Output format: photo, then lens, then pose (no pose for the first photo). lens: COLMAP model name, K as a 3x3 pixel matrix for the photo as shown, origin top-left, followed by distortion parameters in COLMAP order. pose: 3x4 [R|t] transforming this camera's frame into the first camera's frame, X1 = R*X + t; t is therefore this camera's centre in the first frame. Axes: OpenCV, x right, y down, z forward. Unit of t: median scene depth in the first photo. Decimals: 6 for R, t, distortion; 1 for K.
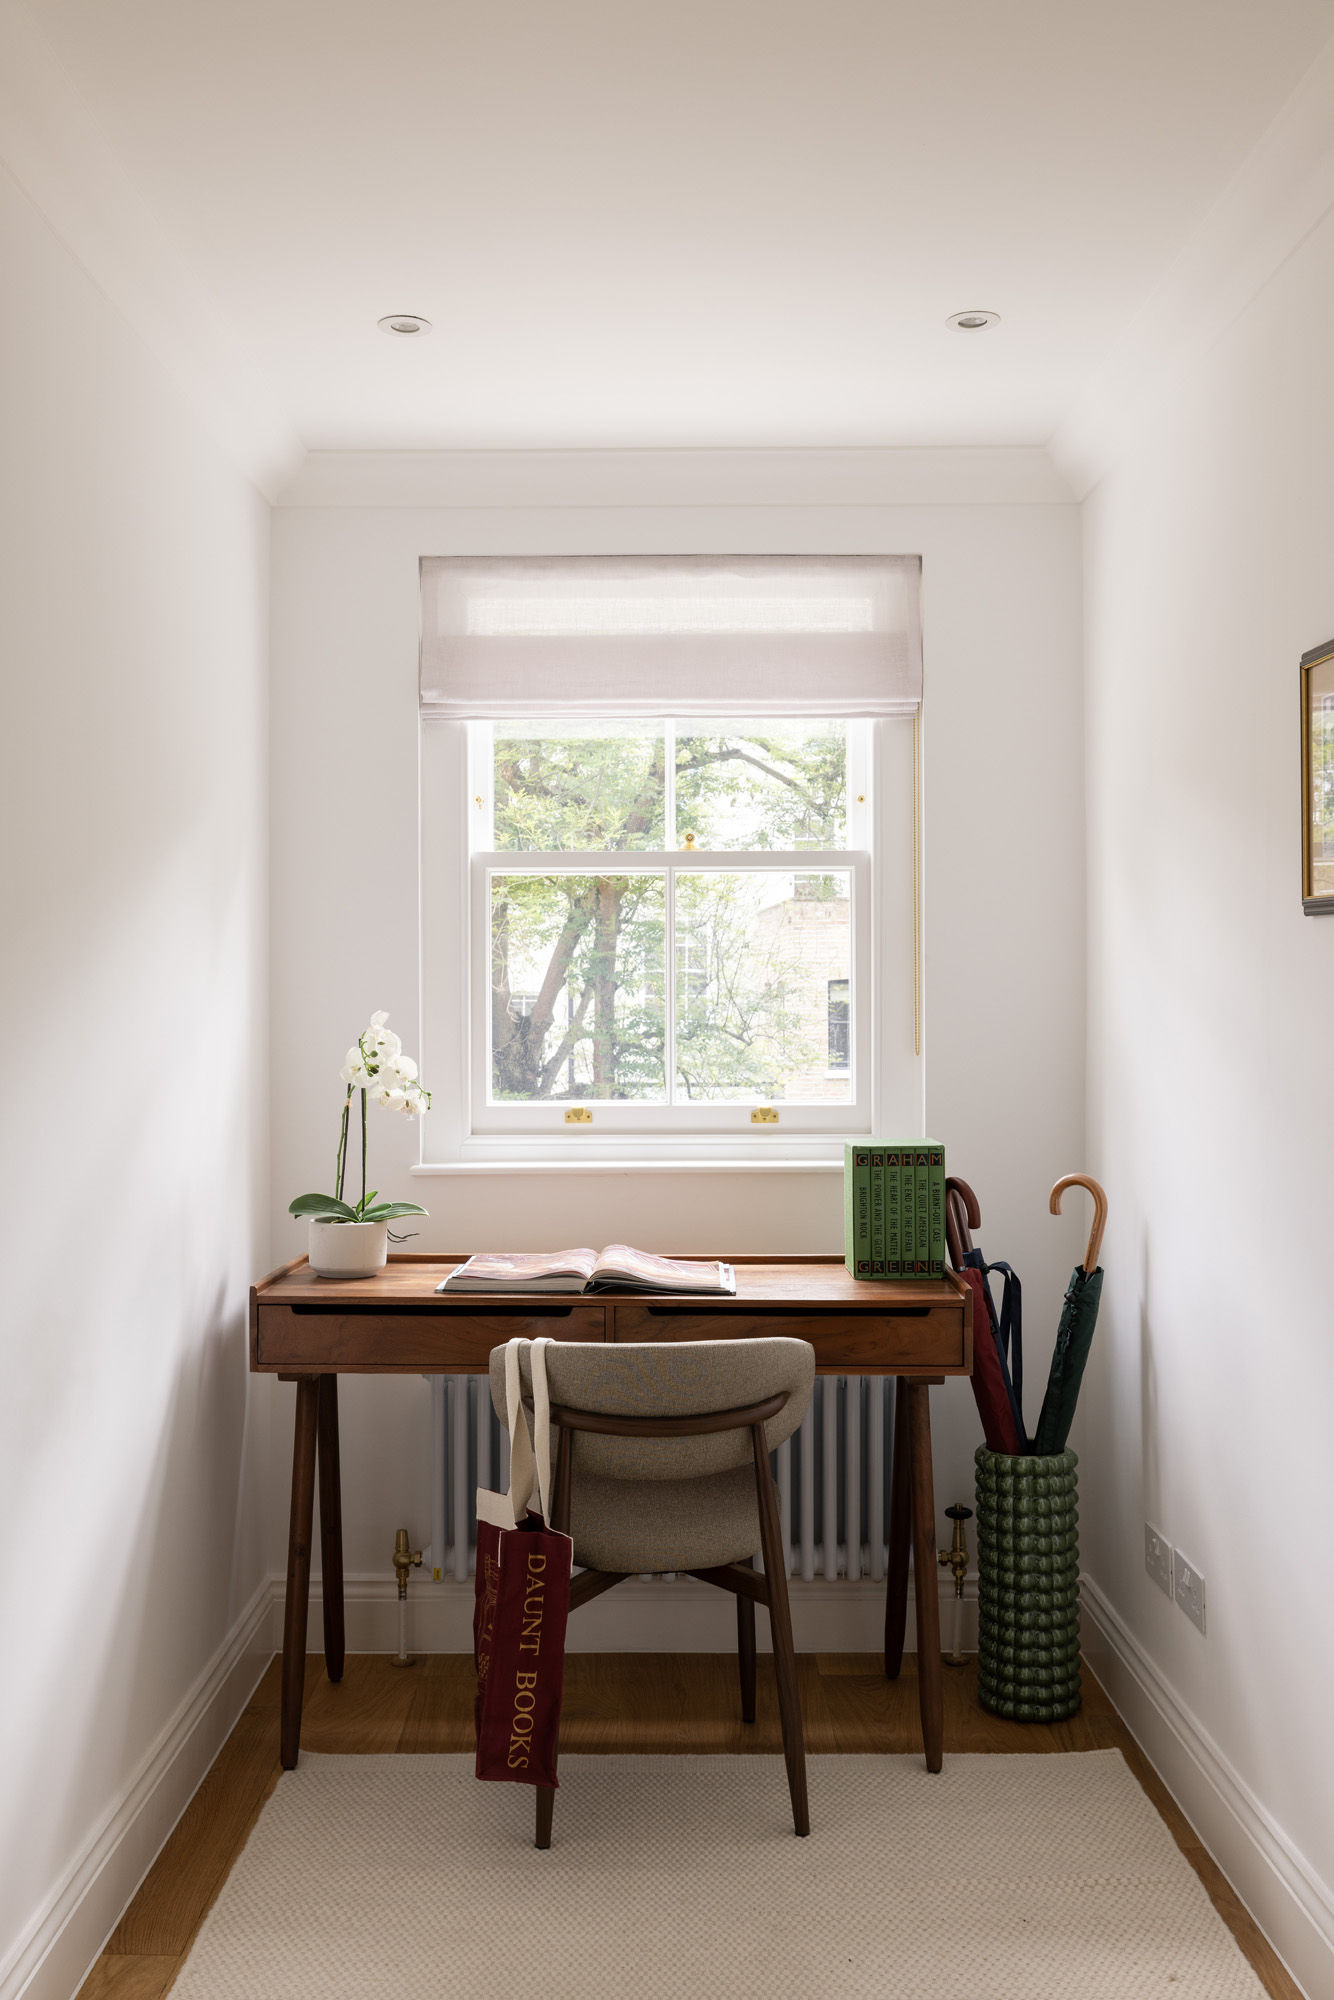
lens RADIAL K [[1748.4, 0, 663.9], [0, 1748.4, 1001.3], [0, 0, 1]] dist [0.002404, 0.000268]
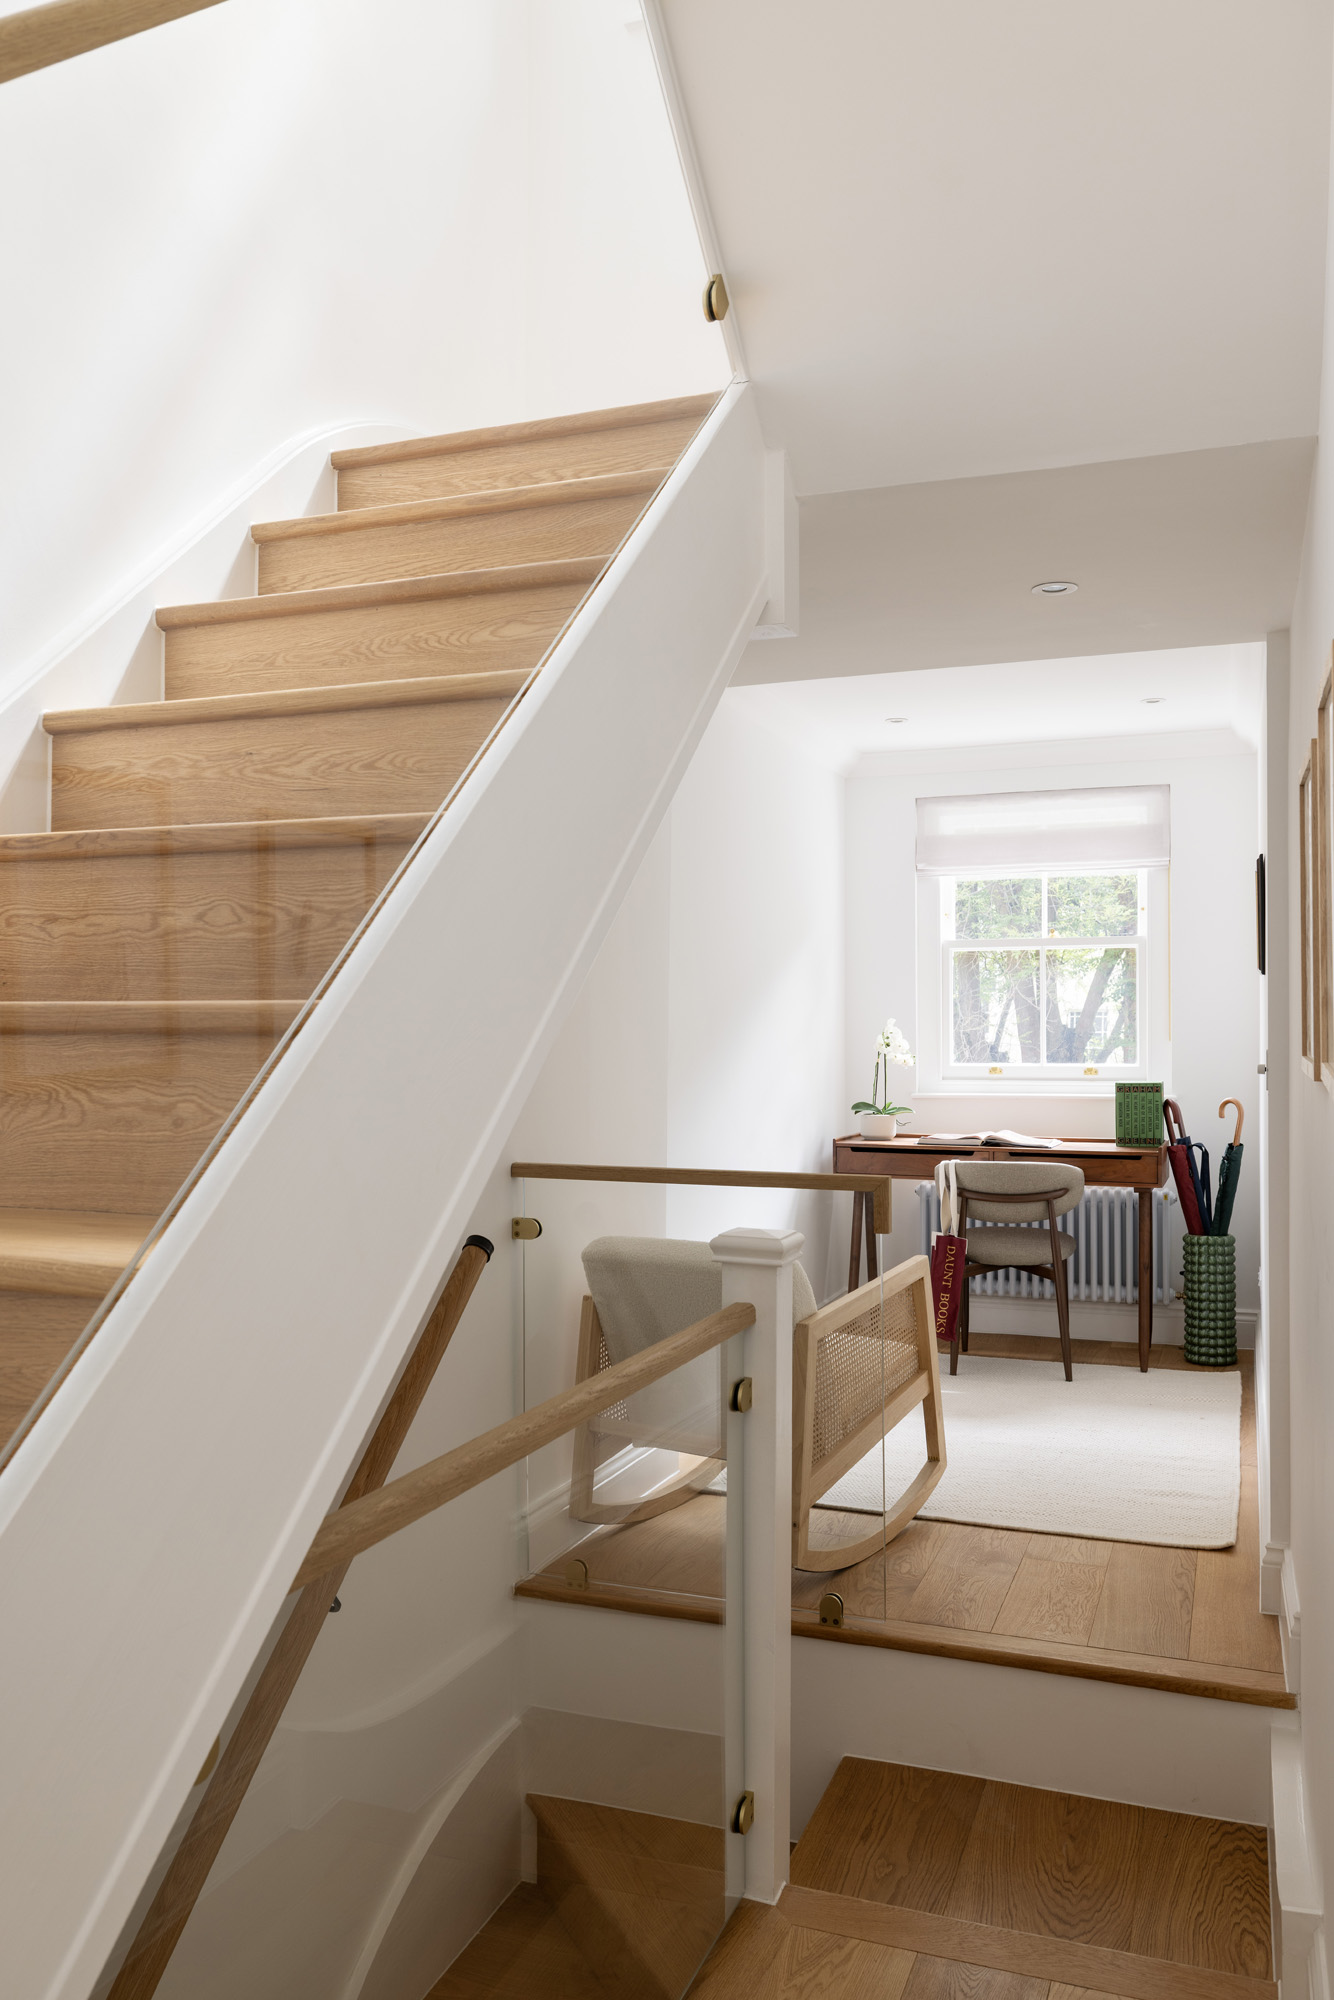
lens RADIAL K [[1581.3, 0, 662.2], [0, 1581.3, 1007.6], [0, 0, 1]] dist [-0.007977, -0.001389]
pose [[0.933902, -0.005375, -0.357488, 0.276868], [0.002941, 0.999969, -0.007354, 0.005846], [0.357516, 0.005816, 0.933889, -0.949142]]
